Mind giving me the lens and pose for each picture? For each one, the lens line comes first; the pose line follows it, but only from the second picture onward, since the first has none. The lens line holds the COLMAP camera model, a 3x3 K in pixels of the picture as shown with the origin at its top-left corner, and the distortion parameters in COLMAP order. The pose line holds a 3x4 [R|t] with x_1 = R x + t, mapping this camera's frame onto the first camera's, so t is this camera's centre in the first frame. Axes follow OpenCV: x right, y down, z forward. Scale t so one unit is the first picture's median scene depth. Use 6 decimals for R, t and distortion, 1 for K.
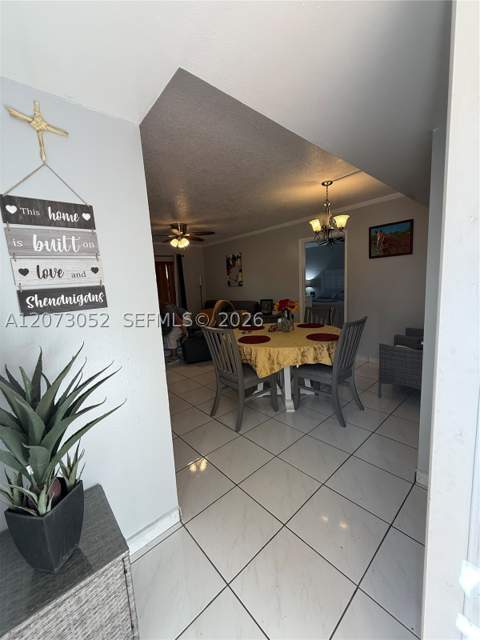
lens RADIAL K [[255.1, 0, 240.0], [0, 255.1, 320.0], [0, 0, 1]] dist [0.000602, -0.000011]
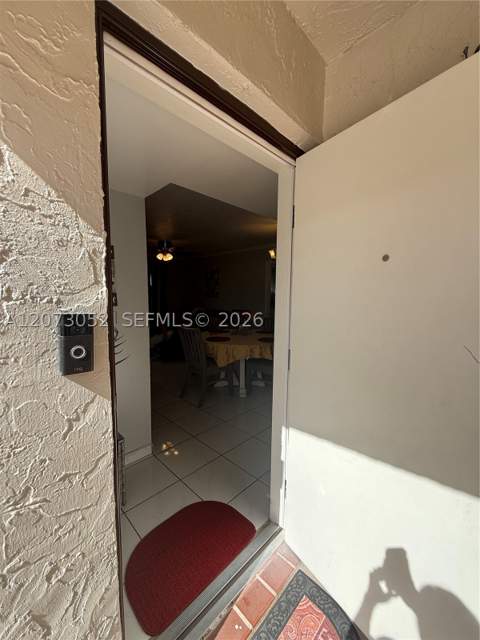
lens RADIAL K [[256.1, 0, 240.0], [0, 256.1, 320.0], [0, 0, 1]] dist [-0.001075, -0.000020]
pose [[0.995670, 0.058477, 0.072263, 0.072872], [-0.055356, 0.997476, -0.044466, 0.033148], [-0.074680, 0.040274, 0.996394, -0.330886]]
